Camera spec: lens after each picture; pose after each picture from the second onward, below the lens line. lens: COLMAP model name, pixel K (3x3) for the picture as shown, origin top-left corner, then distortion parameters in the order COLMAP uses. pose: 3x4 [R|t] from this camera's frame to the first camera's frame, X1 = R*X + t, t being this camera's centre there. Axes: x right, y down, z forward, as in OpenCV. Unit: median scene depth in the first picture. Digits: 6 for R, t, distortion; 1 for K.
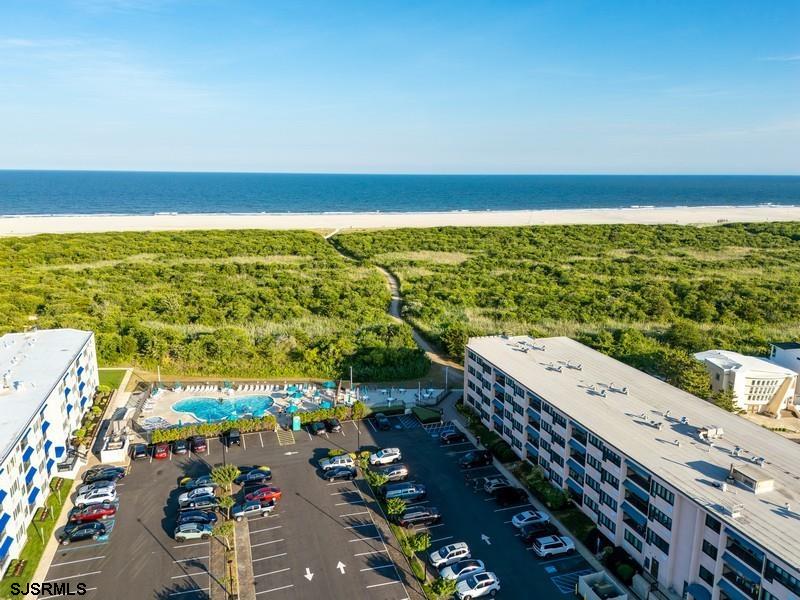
lens RADIAL K [[582.9, 0, 400.0], [0, 582.9, 300.0], [0, 0, 1]] dist [0.069090, -0.066855]
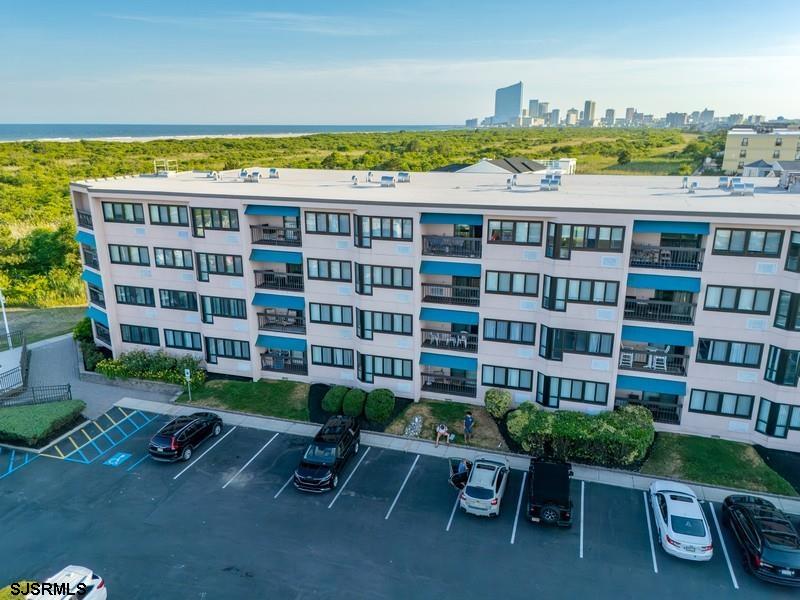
lens RADIAL K [[582.9, 0, 400.0], [0, 582.9, 300.0], [0, 0, 1]] dist [0.069090, -0.066855]
pose [[0.574031, -0.242781, 0.782014, -0.084411], [0.177937, 0.969197, 0.170281, 0.128107], [-0.799266, 0.041403, 0.599549, 0.717881]]
